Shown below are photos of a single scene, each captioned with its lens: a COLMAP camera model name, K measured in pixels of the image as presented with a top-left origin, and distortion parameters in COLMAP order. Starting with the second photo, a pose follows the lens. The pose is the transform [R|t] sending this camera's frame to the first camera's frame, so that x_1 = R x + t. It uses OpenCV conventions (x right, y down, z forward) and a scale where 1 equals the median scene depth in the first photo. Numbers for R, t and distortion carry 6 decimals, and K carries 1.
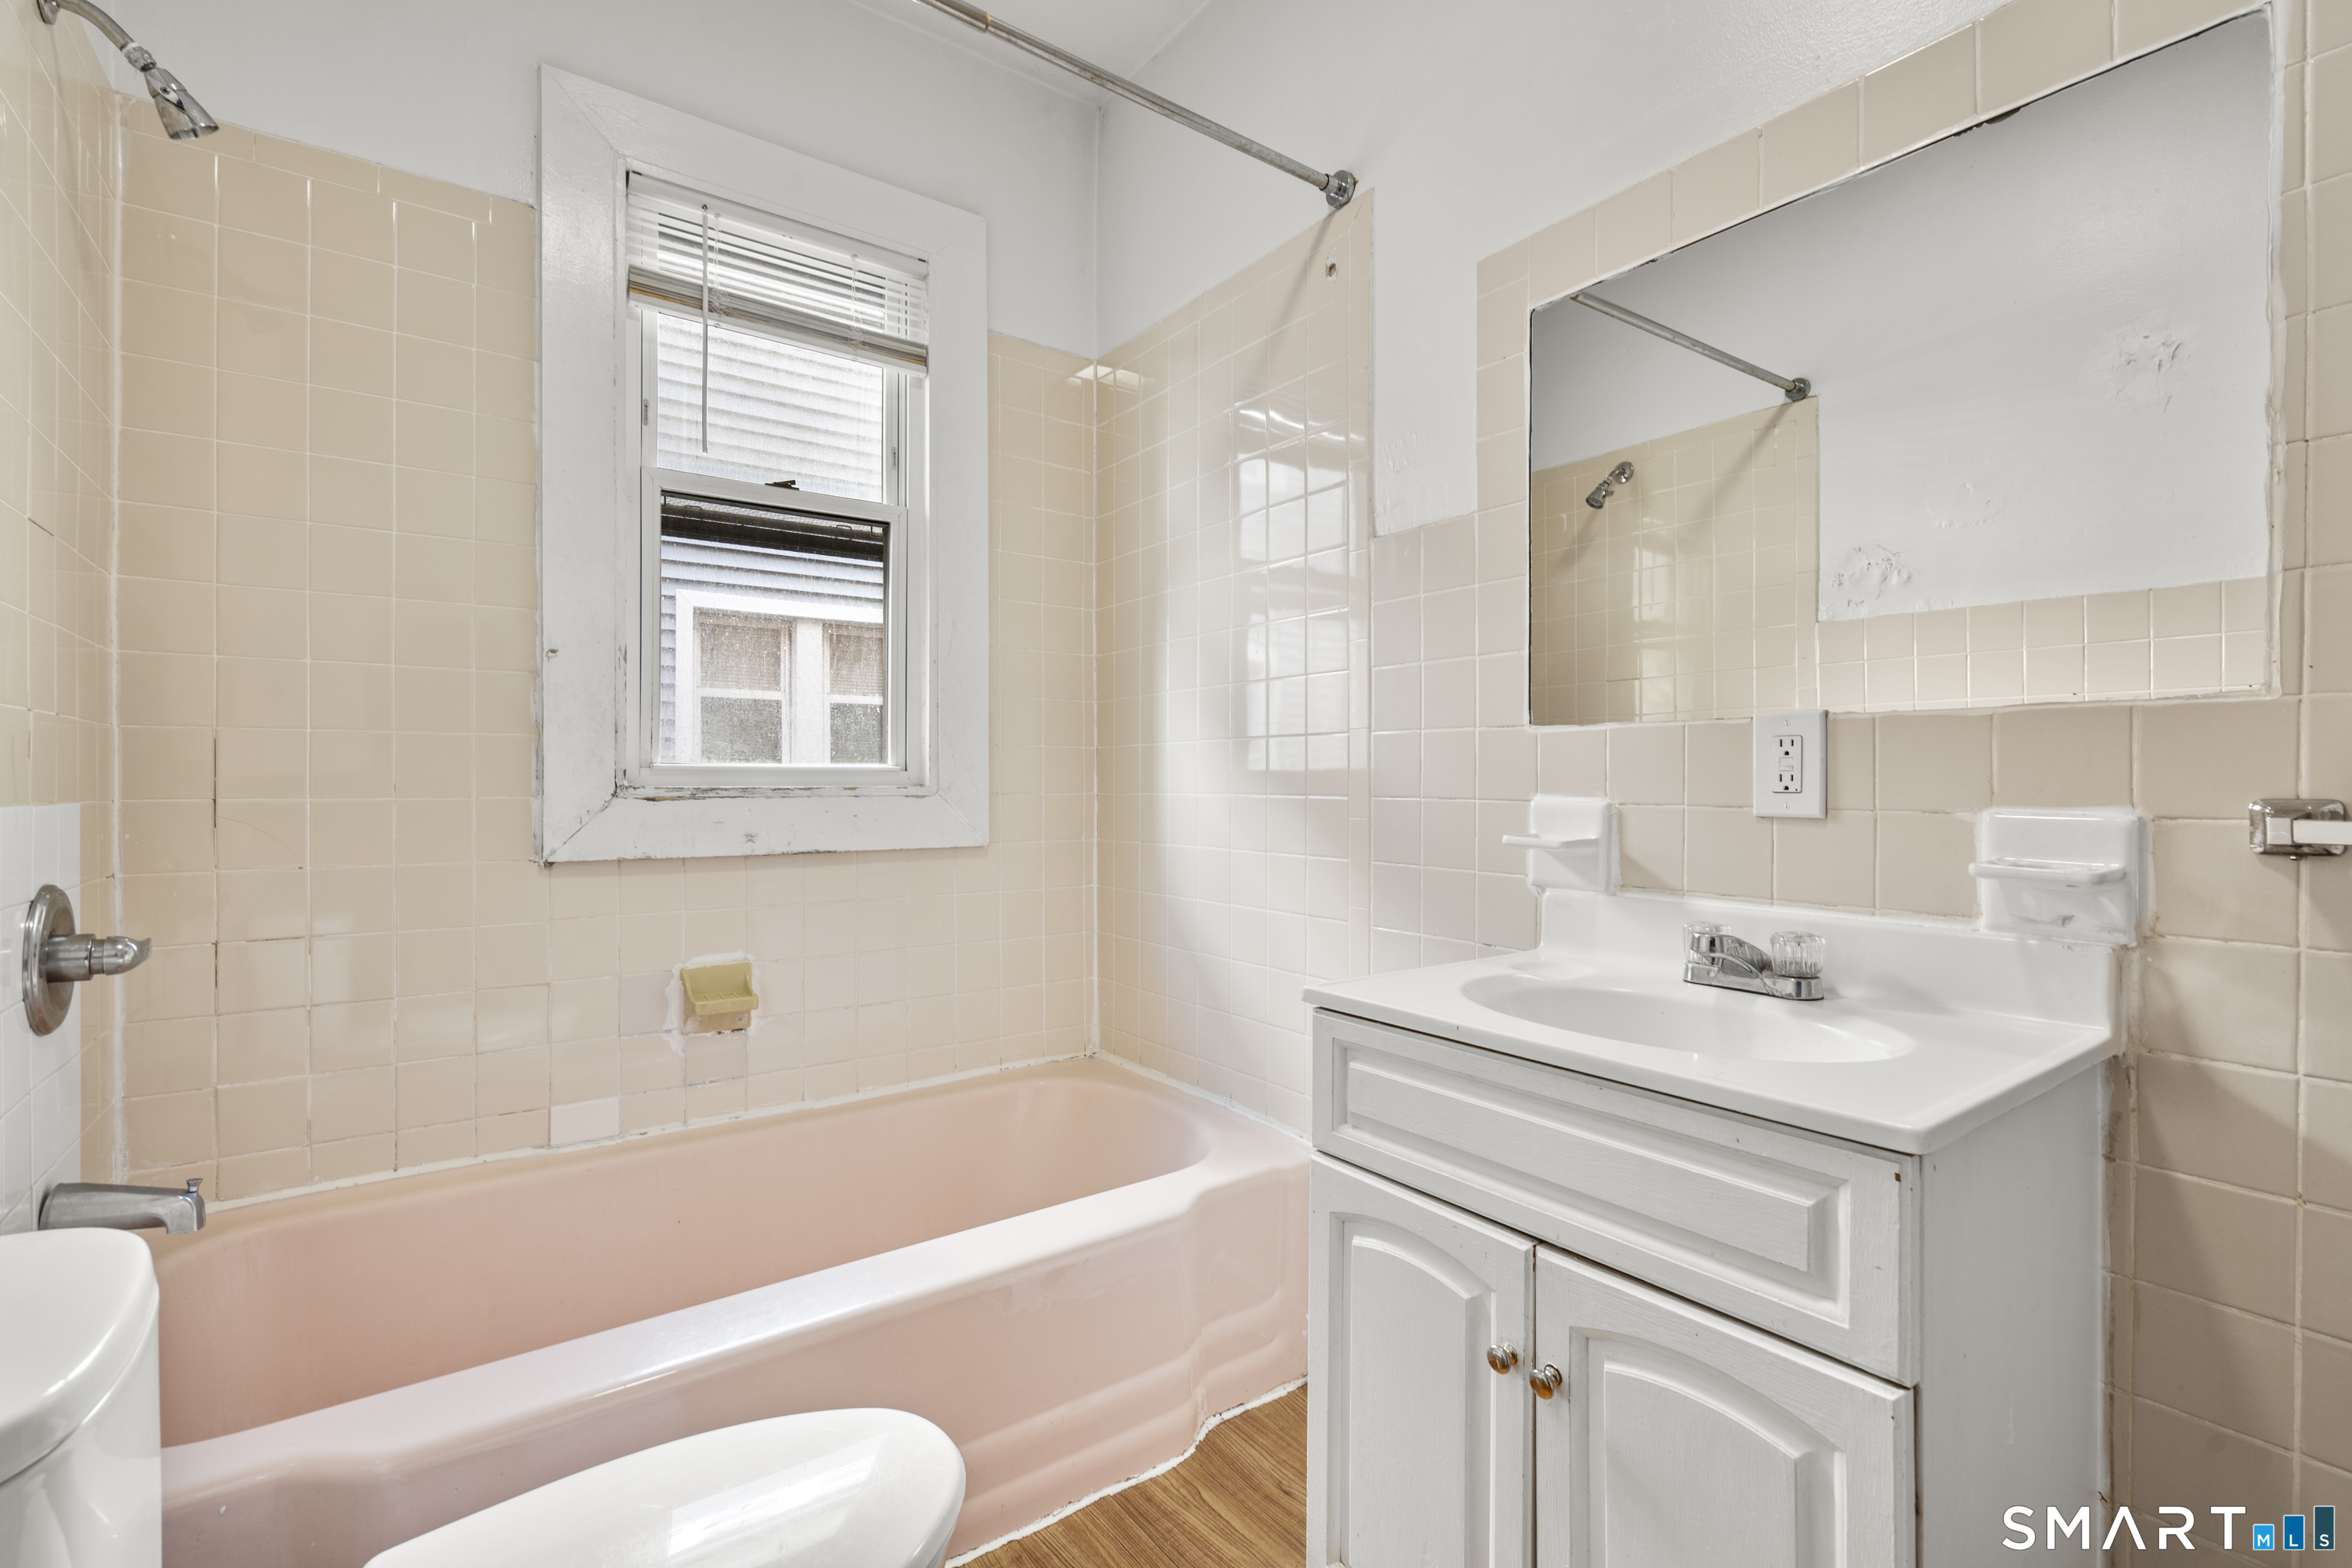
lens RADIAL K [[1059.0, 0, 1182.1], [0, 1059.0, 782.8], [0, 0, 1]] dist [-0.006749, 0.004032]
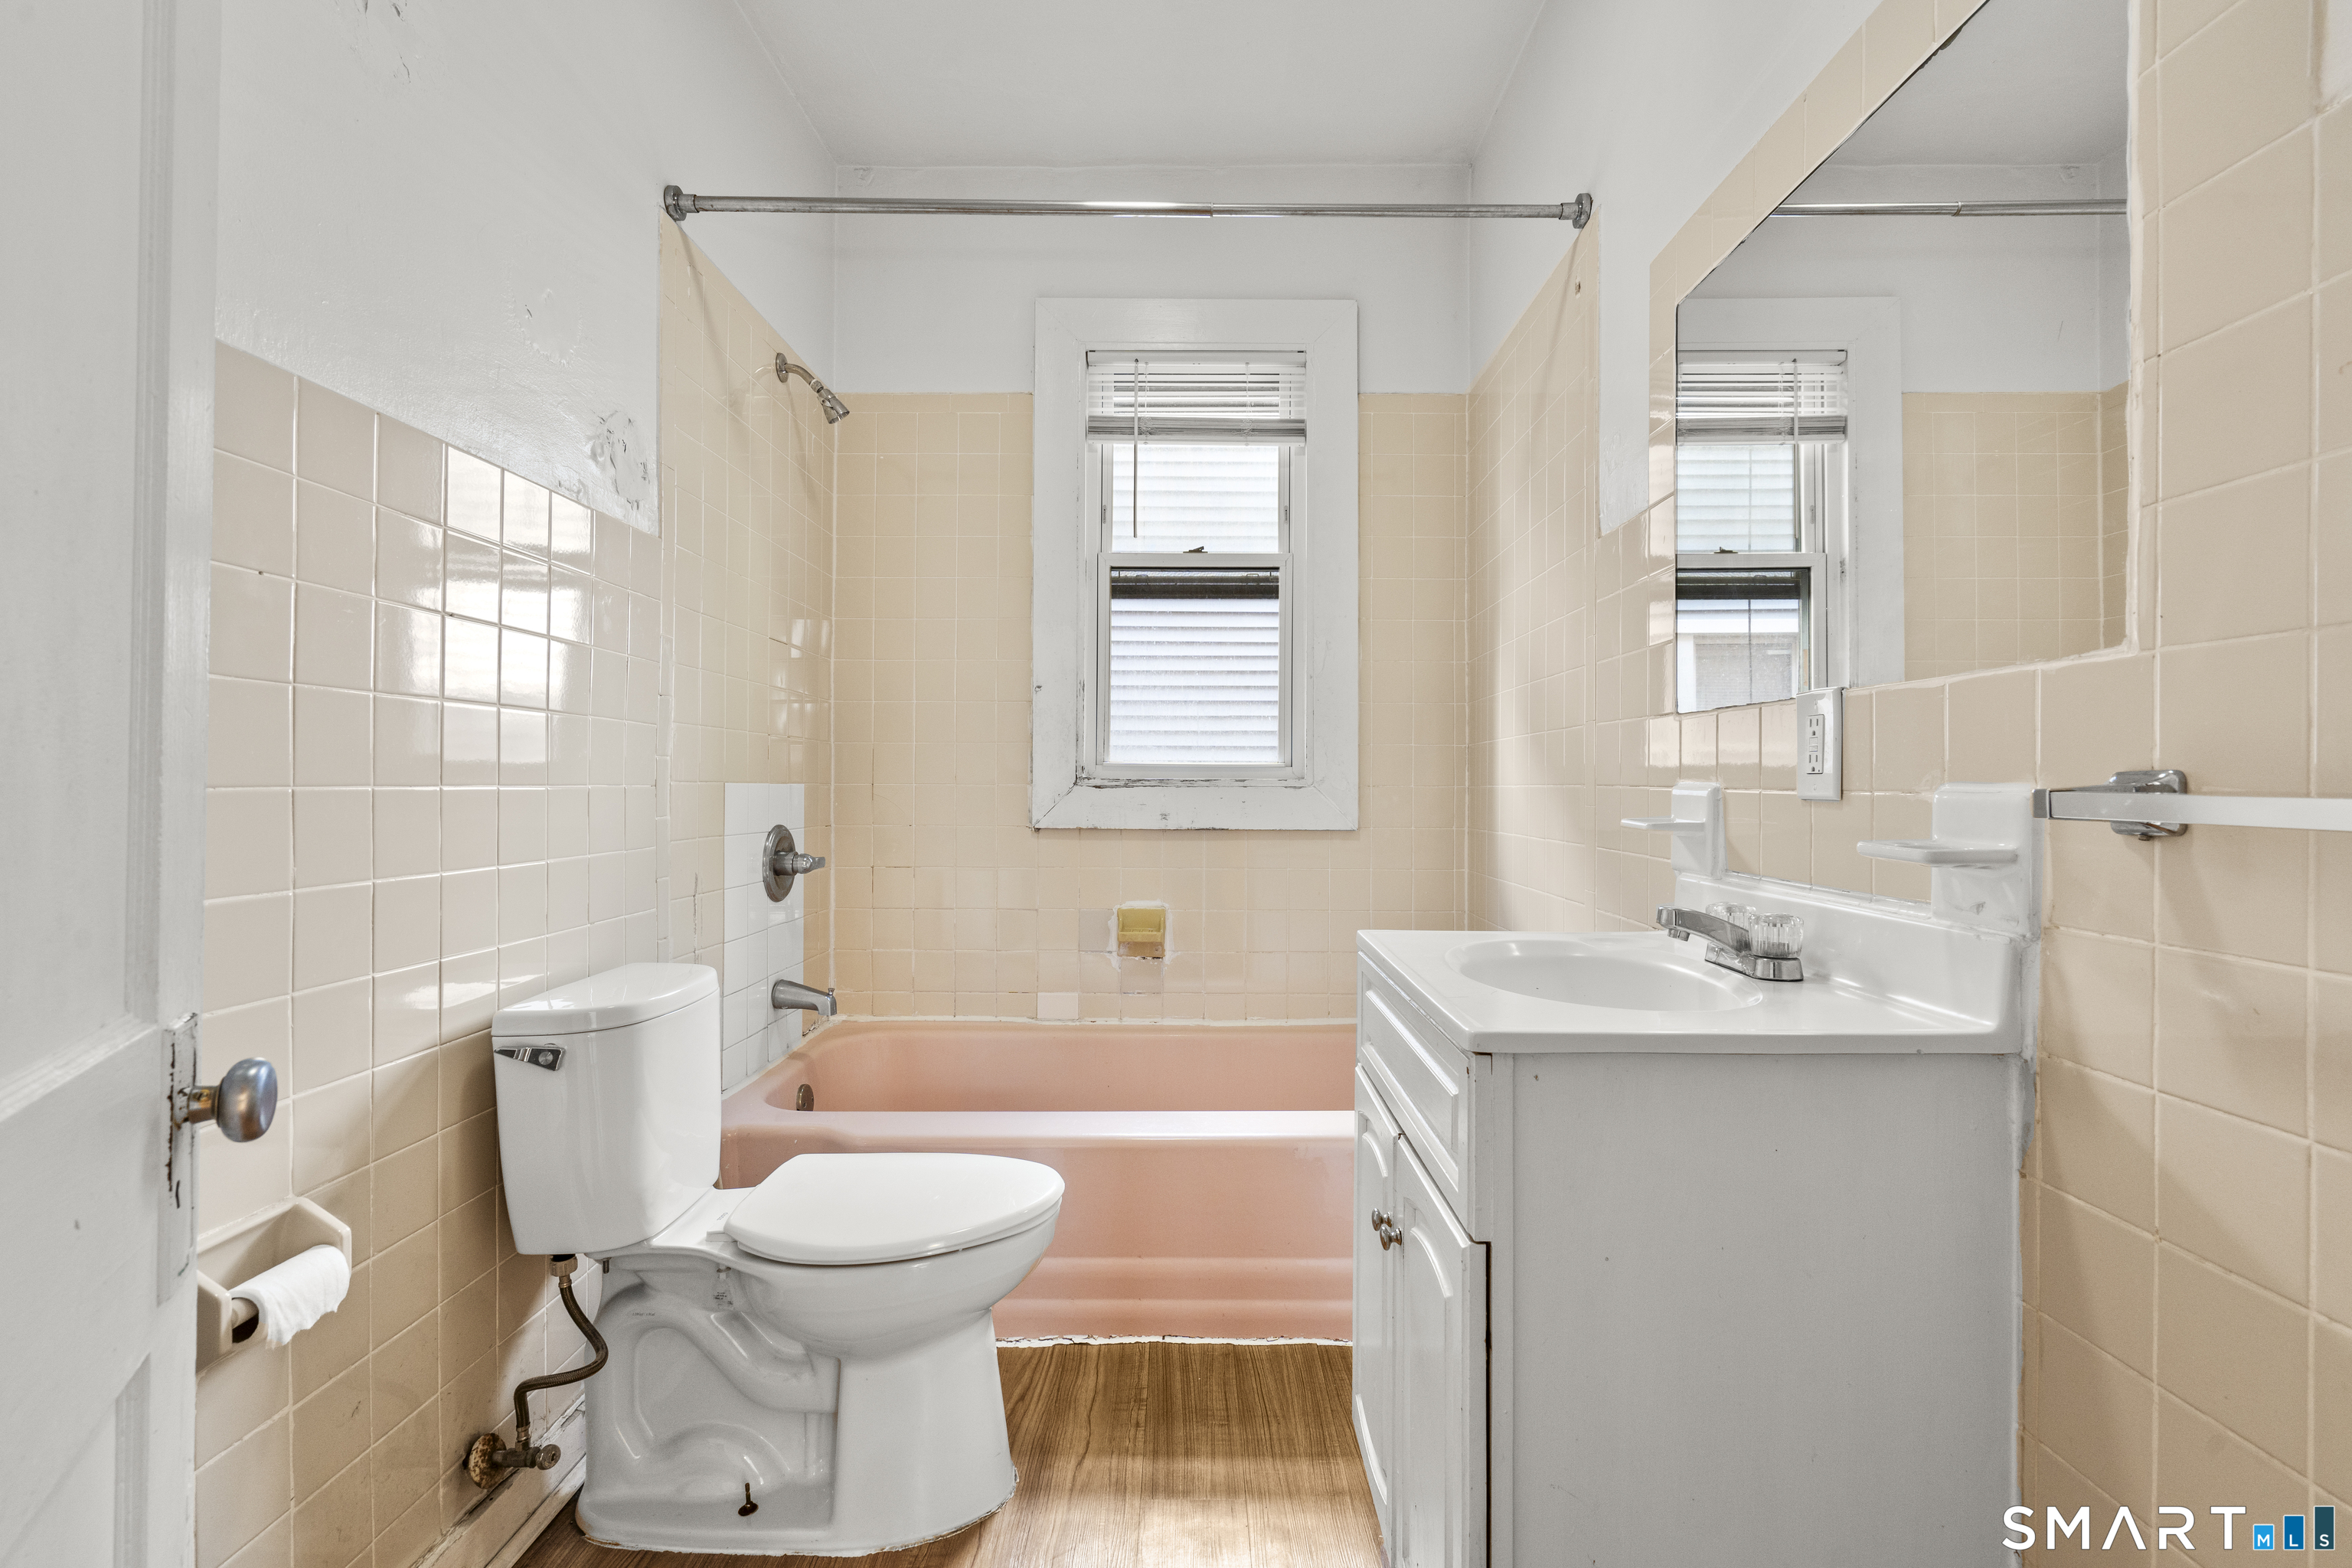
lens RADIAL K [[1059.0, 0, 1182.1], [0, 1059.0, 782.8], [0, 0, 1]] dist [-0.006749, 0.004032]
pose [[0.803764, 0.001752, -0.594946, 0.456207], [-0.005674, 0.999973, -0.004720, 0.016826], [0.594921, 0.007170, 0.803752, -0.082079]]
